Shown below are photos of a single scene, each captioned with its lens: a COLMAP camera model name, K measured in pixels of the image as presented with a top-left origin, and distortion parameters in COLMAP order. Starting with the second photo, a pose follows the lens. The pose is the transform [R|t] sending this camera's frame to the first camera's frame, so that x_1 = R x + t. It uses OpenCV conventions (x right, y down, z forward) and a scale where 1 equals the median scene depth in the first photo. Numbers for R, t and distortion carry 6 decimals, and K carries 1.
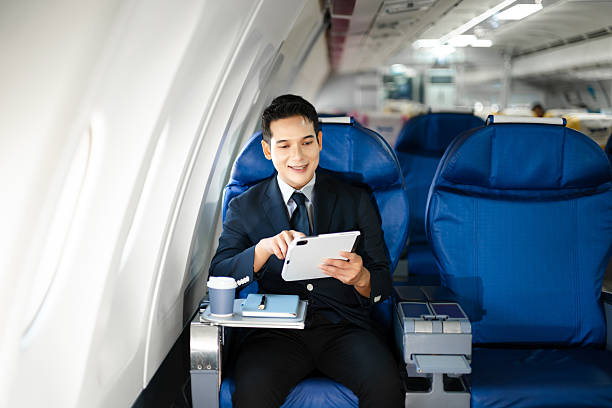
lens RADIAL K [[844.8, 0, 306.0], [0, 844.8, 204.0], [0, 0, 1]] dist [-0.008911, 0.008903]
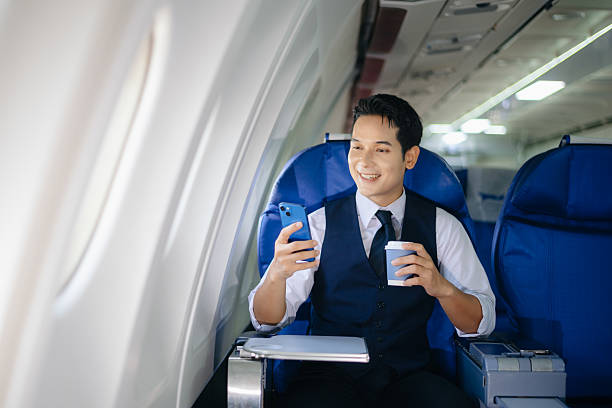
lens RADIAL K [[889.0, 0, 306.0], [0, 889.0, 204.0], [0, 0, 1]] dist [-0.134320, 0.045938]
pose [[0.999878, 0.014518, 0.005834, -0.057136], [-0.013718, 0.992758, -0.119345, 0.079197], [-0.007525, 0.119250, 0.992836, 0.100109]]
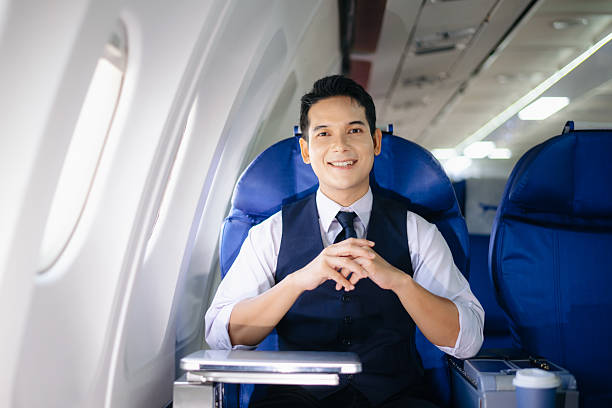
lens RADIAL K [[889.0, 0, 306.0], [0, 889.0, 204.0], [0, 0, 1]] dist [-0.134320, 0.045938]
pose [[0.999941, -0.010265, -0.003526, -0.019871], [0.009576, 0.987301, -0.158572, 0.094542], [0.005108, 0.158529, 0.987341, 0.218263]]
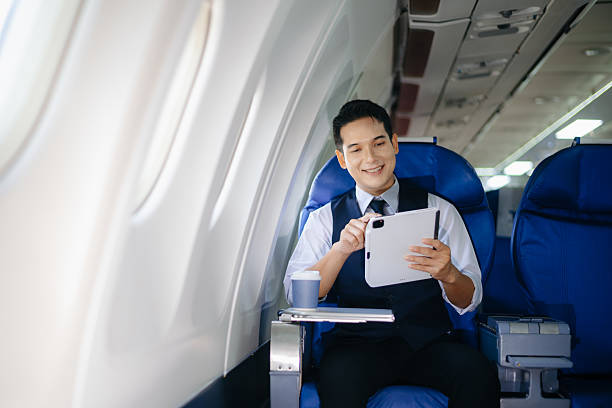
lens RADIAL K [[889.0, 0, 306.0], [0, 889.0, 204.0], [0, 0, 1]] dist [-0.134320, 0.045938]
pose [[0.998710, 0.011856, -0.049367, -0.042499], [-0.020461, 0.983885, -0.177627, 0.157833], [0.046466, 0.178408, 0.982859, 0.002743]]
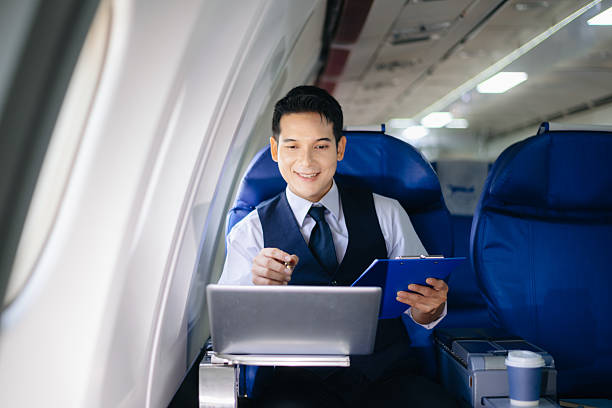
lens RADIAL K [[889.0, 0, 306.0], [0, 889.0, 204.0], [0, 0, 1]] dist [-0.134320, 0.045938]
pose [[0.998714, -0.008092, 0.050045, -0.065787], [0.013922, 0.993003, -0.117267, 0.076841], [-0.048745, 0.117813, 0.991839, 0.143936]]
